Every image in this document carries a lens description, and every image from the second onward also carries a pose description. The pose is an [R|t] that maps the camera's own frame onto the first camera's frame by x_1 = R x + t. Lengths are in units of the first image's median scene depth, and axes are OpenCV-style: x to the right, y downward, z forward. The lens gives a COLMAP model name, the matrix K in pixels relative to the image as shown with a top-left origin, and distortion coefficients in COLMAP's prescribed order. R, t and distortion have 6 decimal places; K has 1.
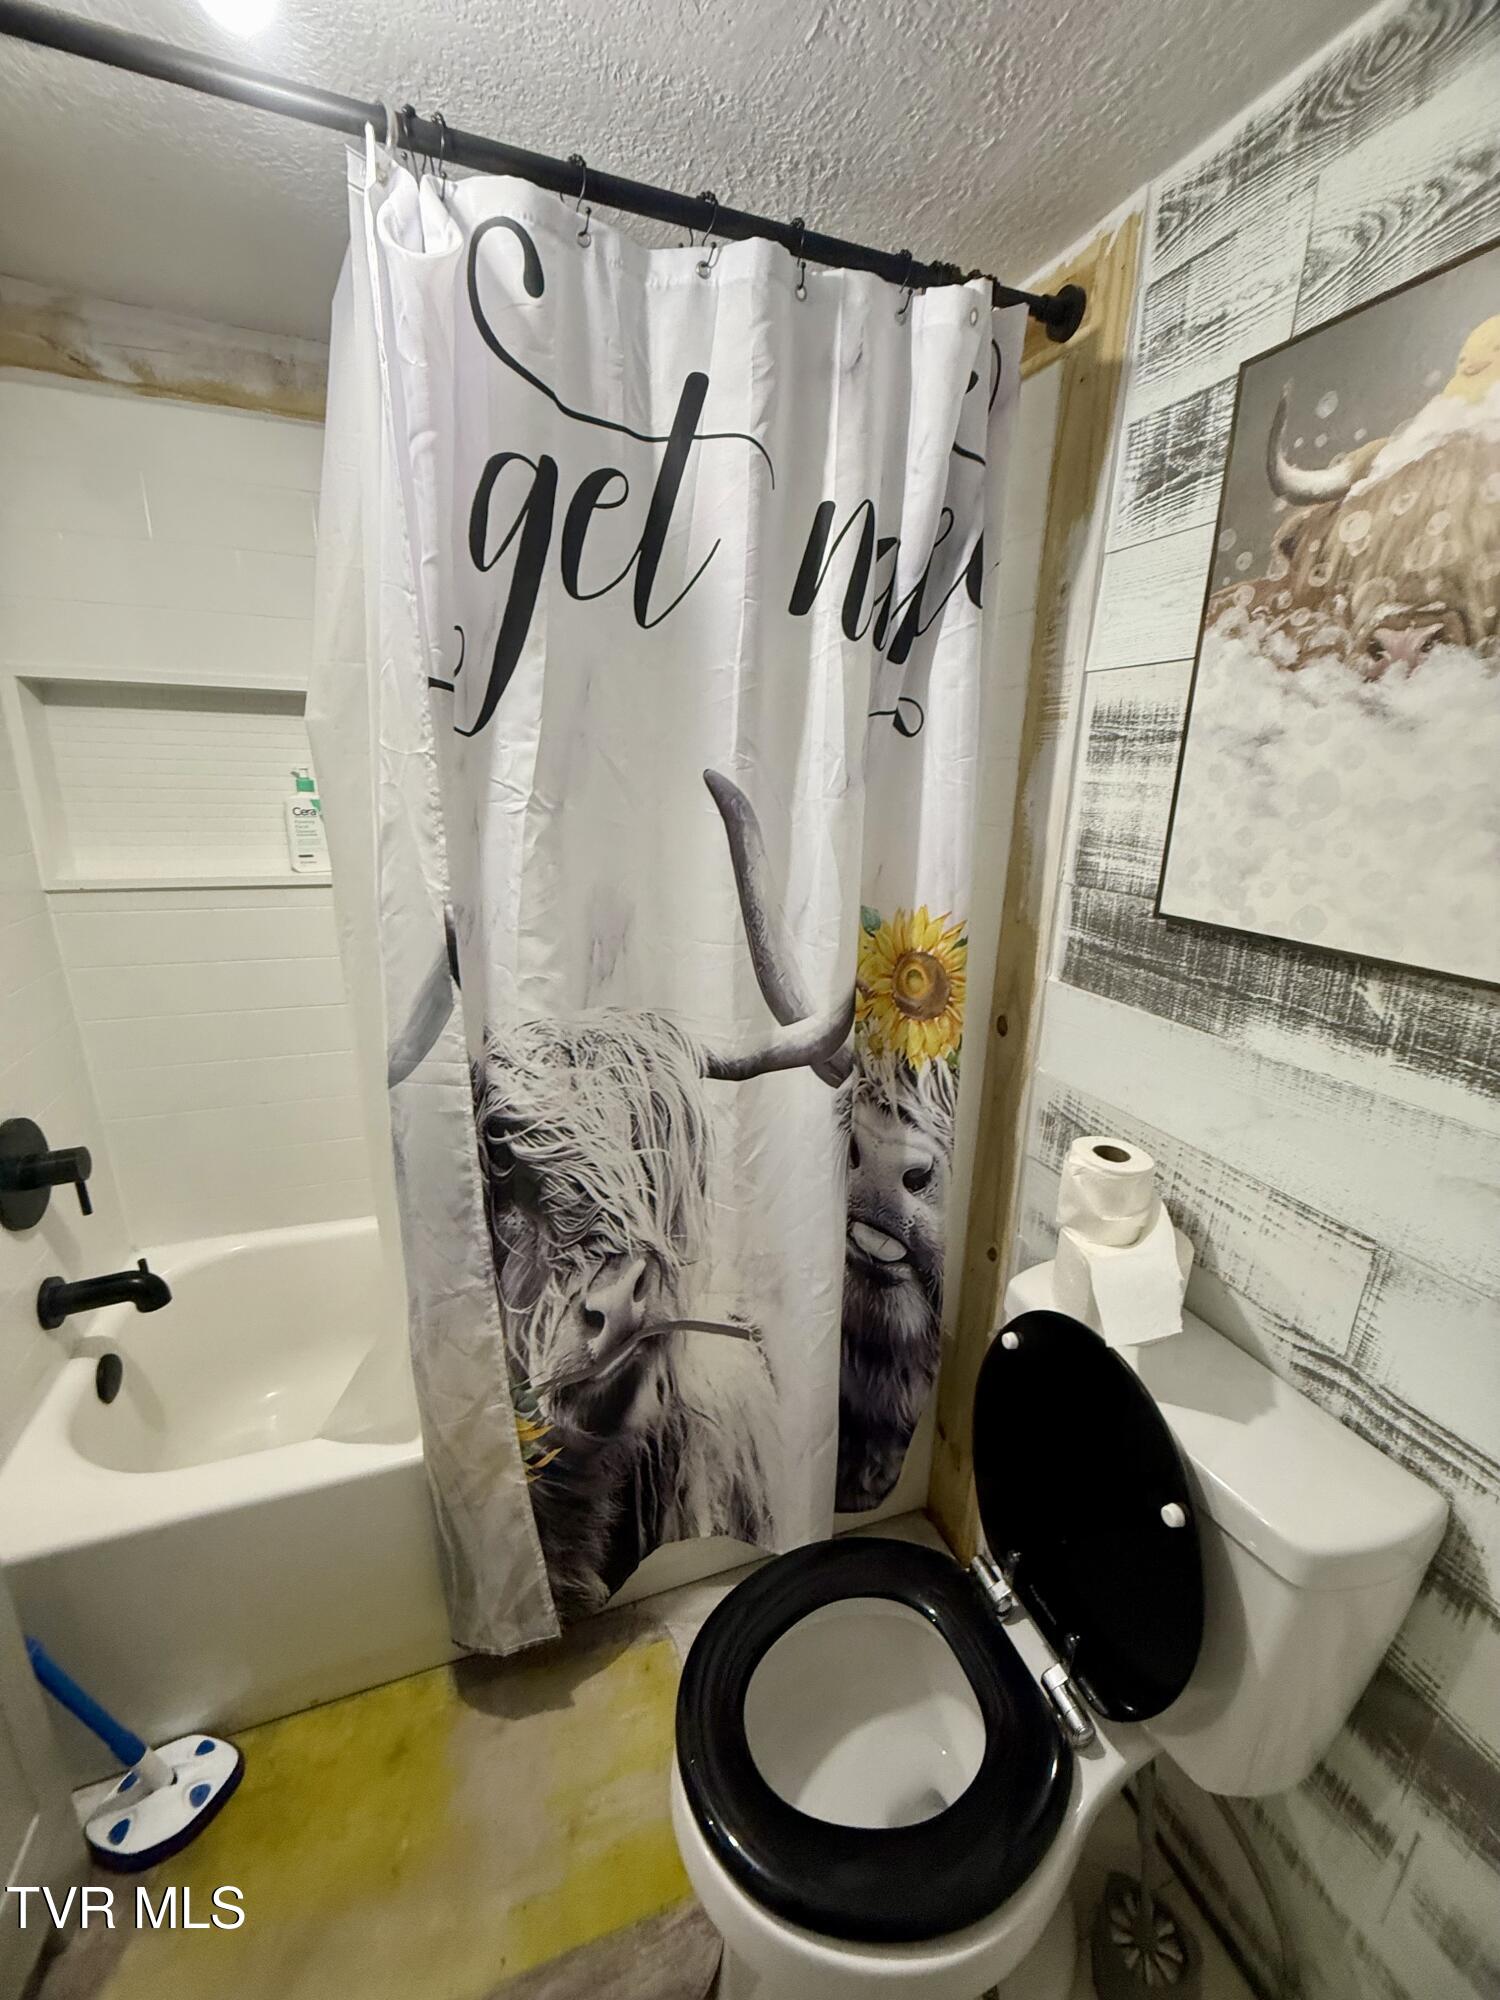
lens RADIAL K [[800.3, 0, 753.6], [0, 800.3, 994.9], [0, 0, 1]] dist [-0.000063, 0.000420]
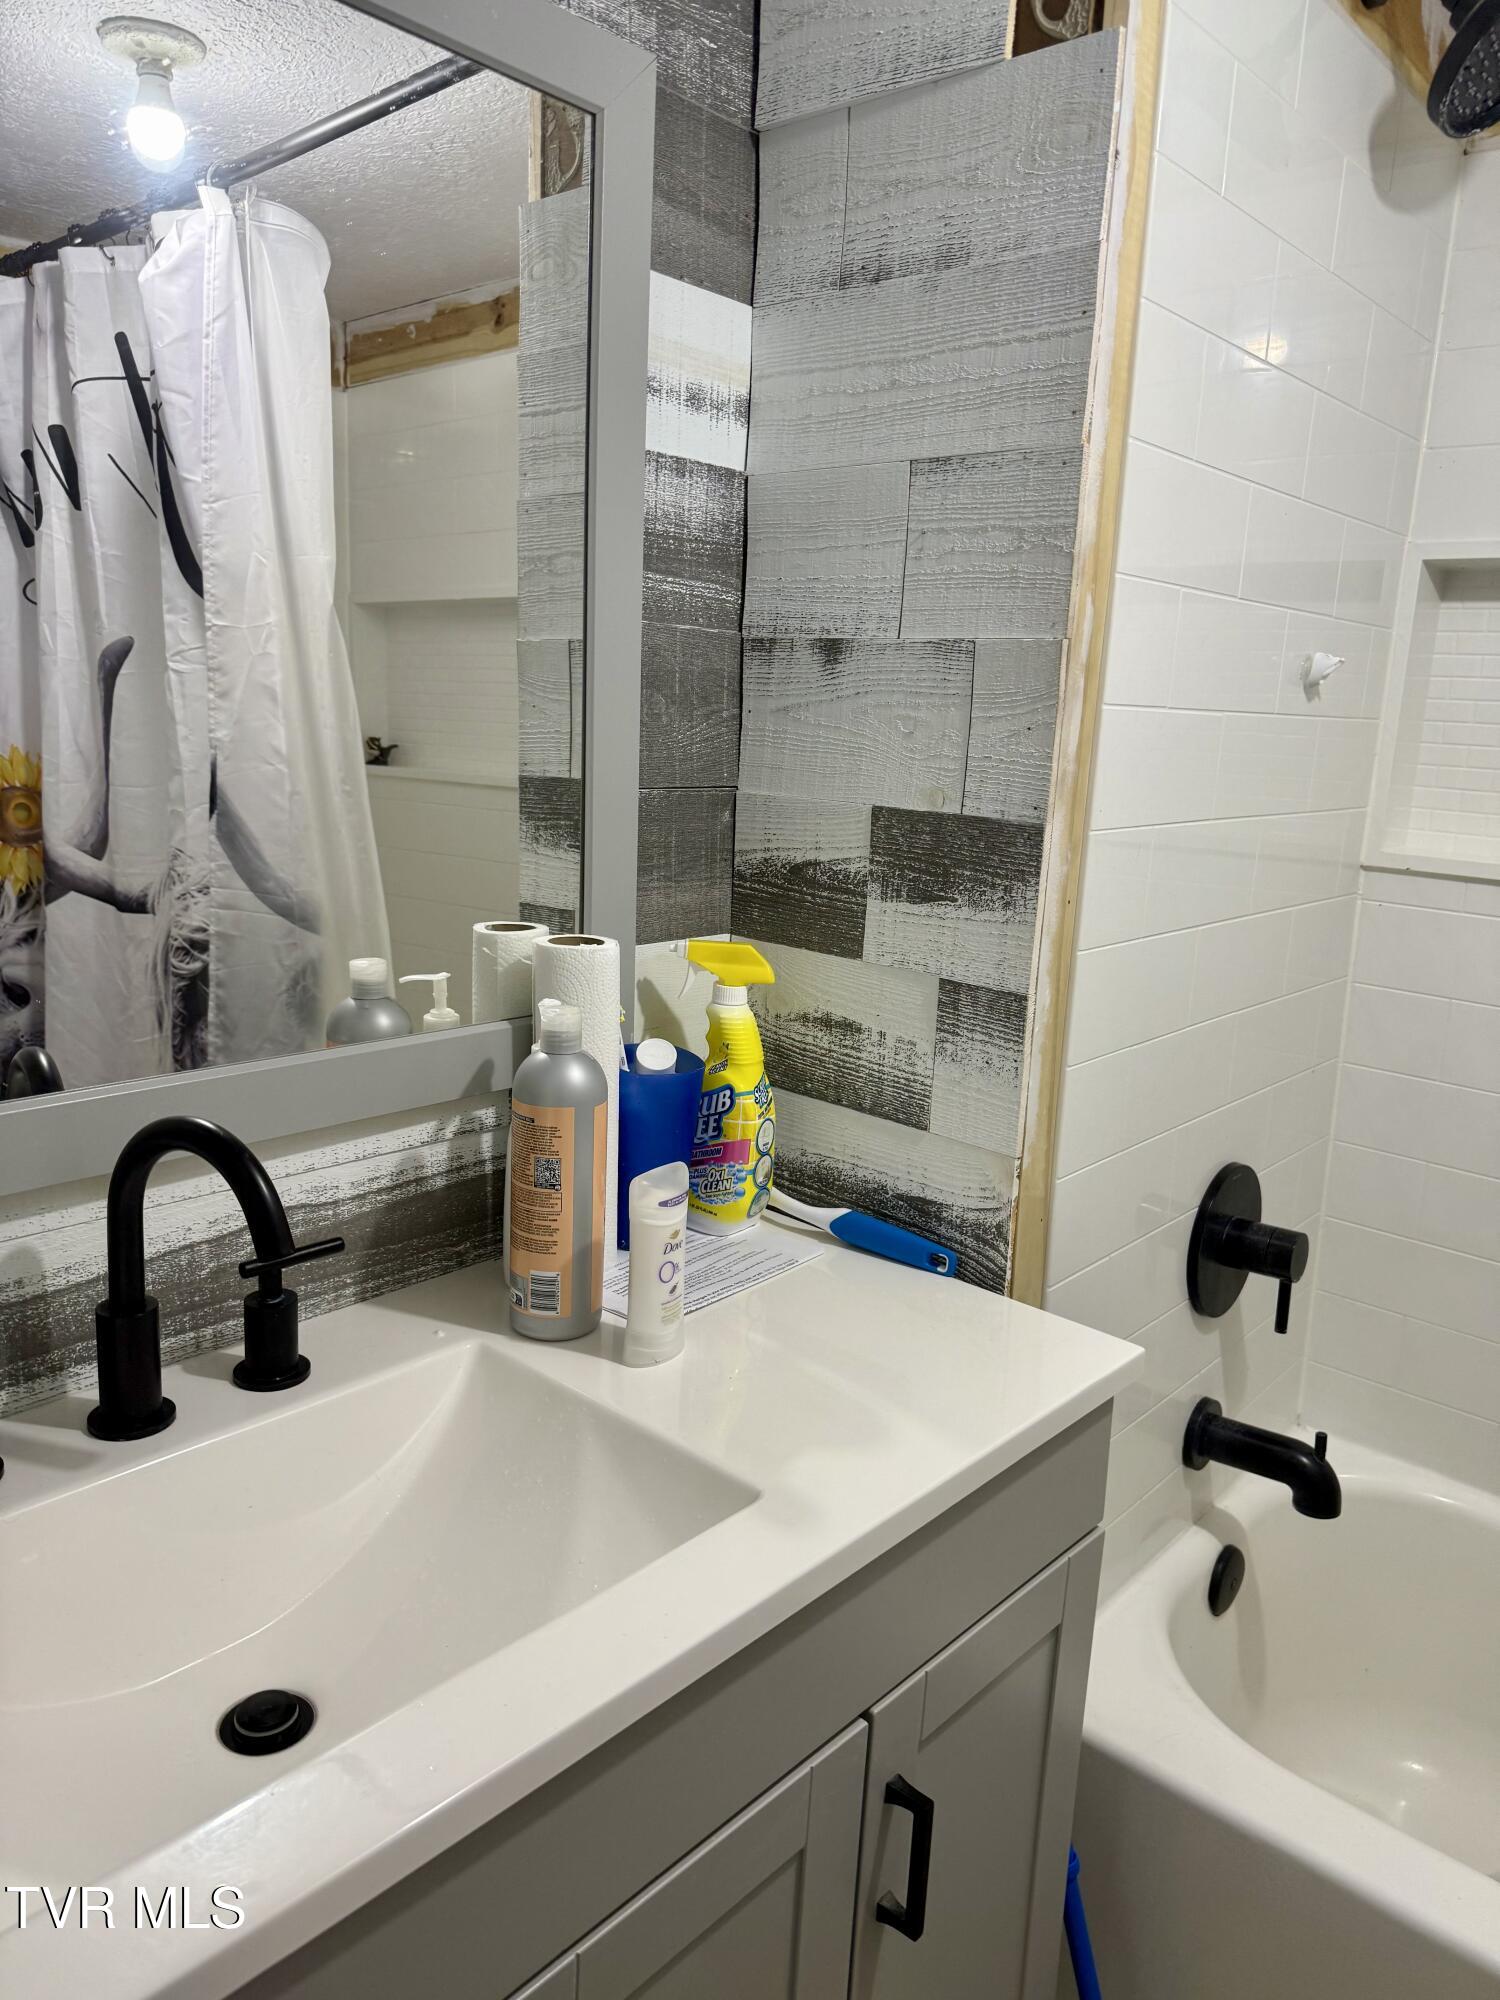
lens RADIAL K [[1416.3, 0, 744.5], [0, 1416.3, 996.2], [0, 0, 1]] dist [0.043103, -0.057126]
pose [[0.462931, 0.180551, -0.867811, -0.059309], [-0.272258, 0.960672, 0.054636, 0.069317], [0.843546, 0.210976, 0.493881, -0.036225]]
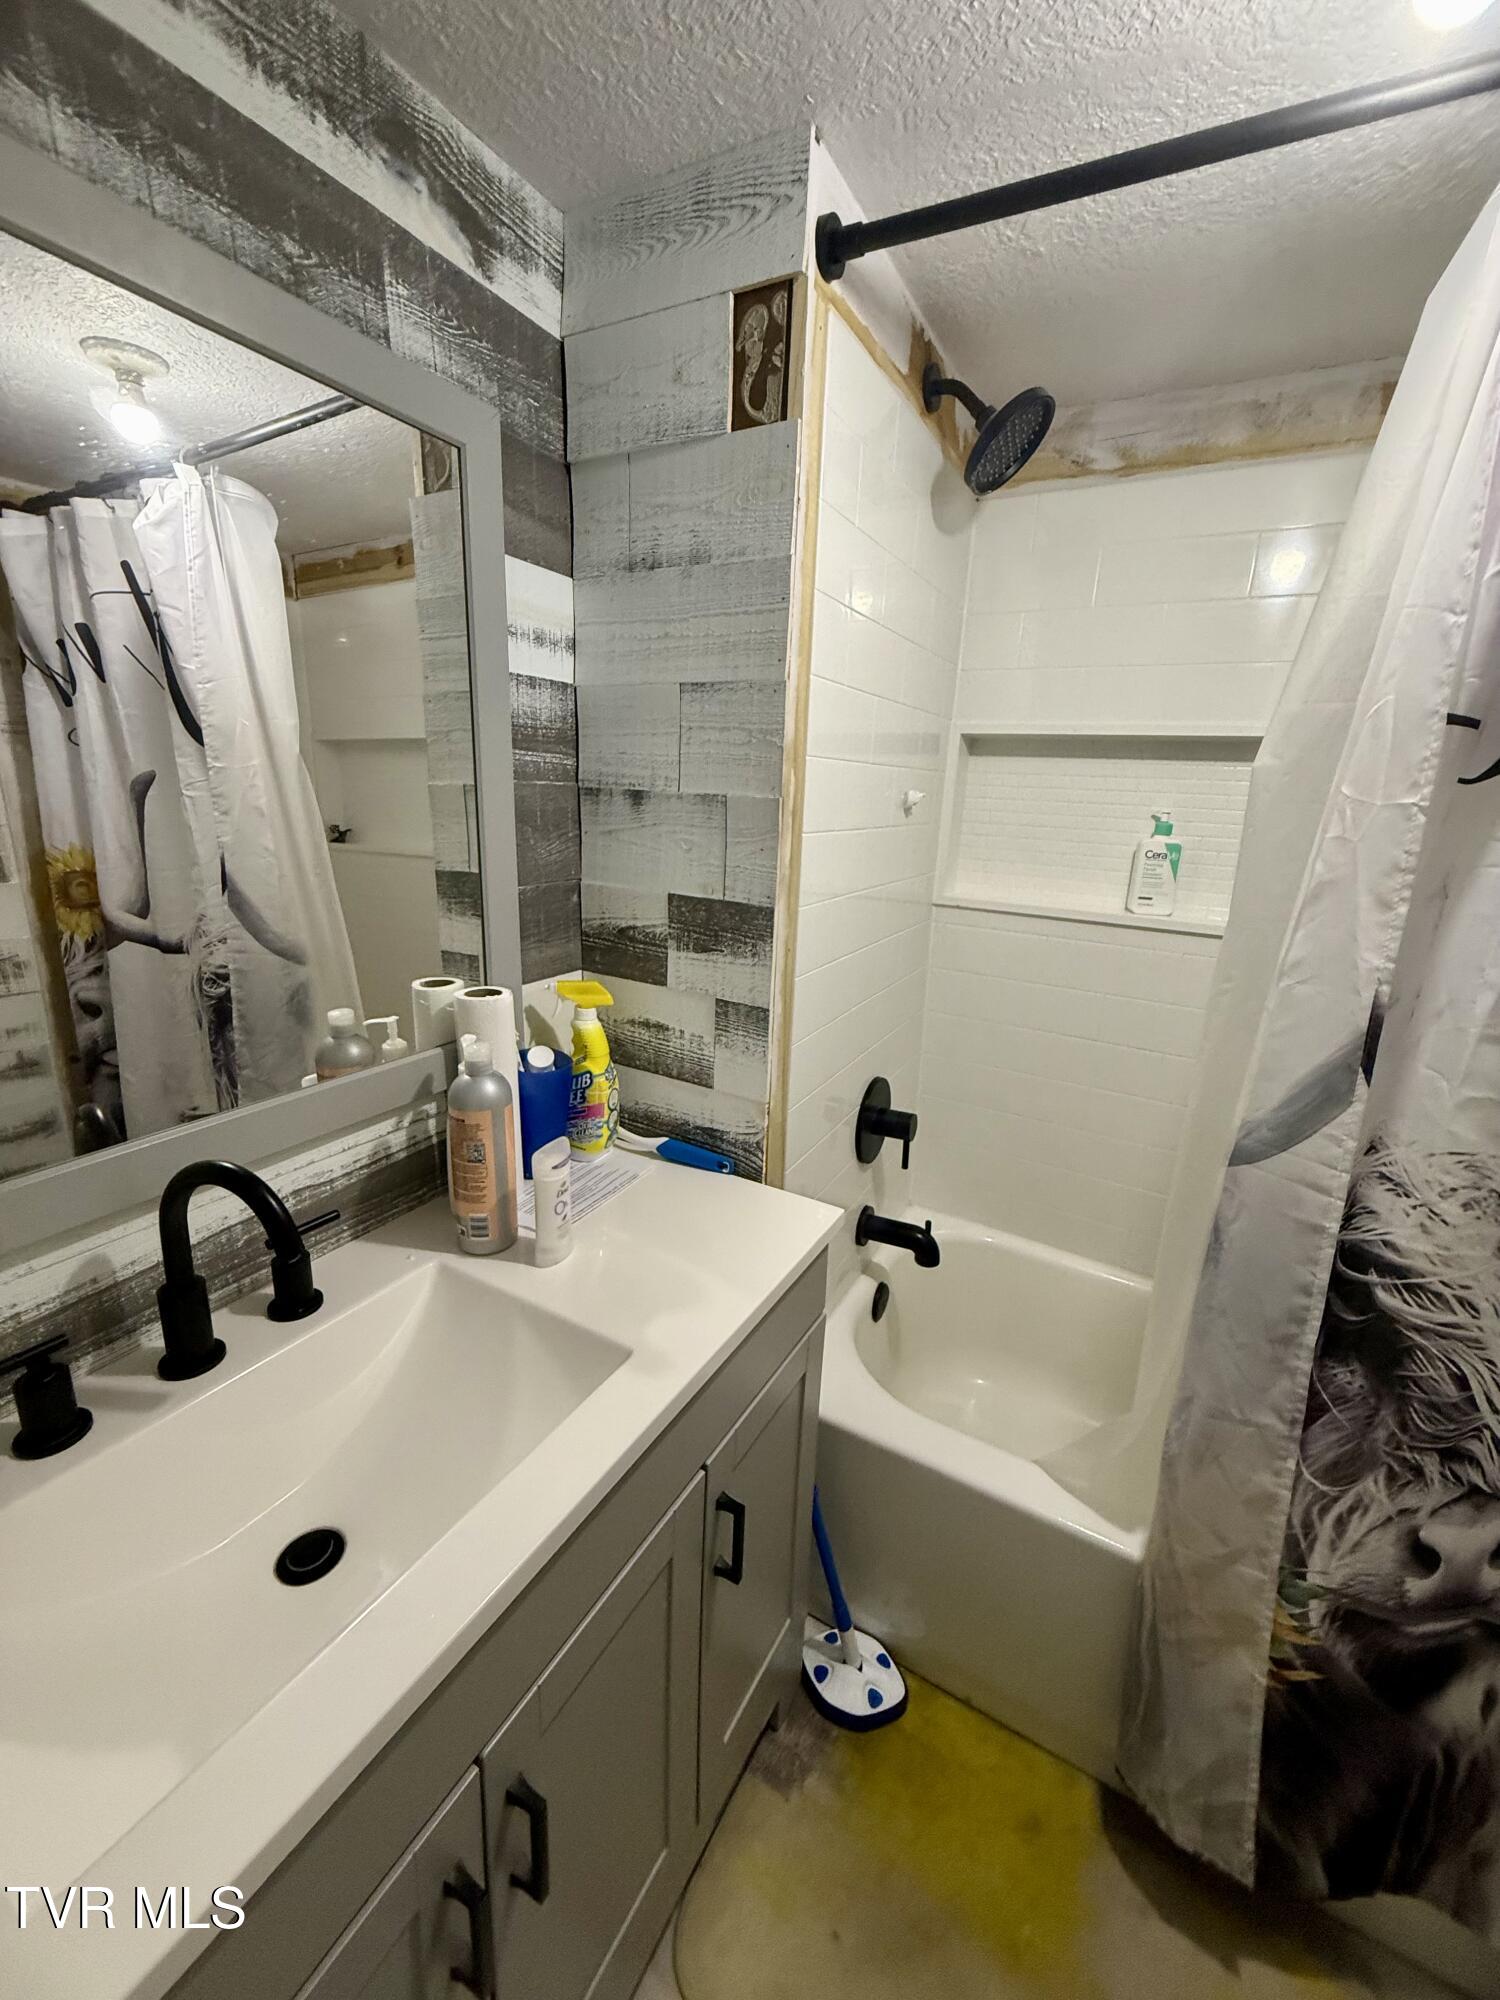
lens RADIAL K [[800.3, 0, 751.3], [0, 800.3, 993.3], [0, 0, 1]] dist [-0.000063, 0.000420]
pose [[0.642729, 0.195032, -0.740852, -0.153492], [-0.228946, 0.971757, 0.057196, -0.001538], [0.731083, 0.132854, 0.669229, -0.023931]]
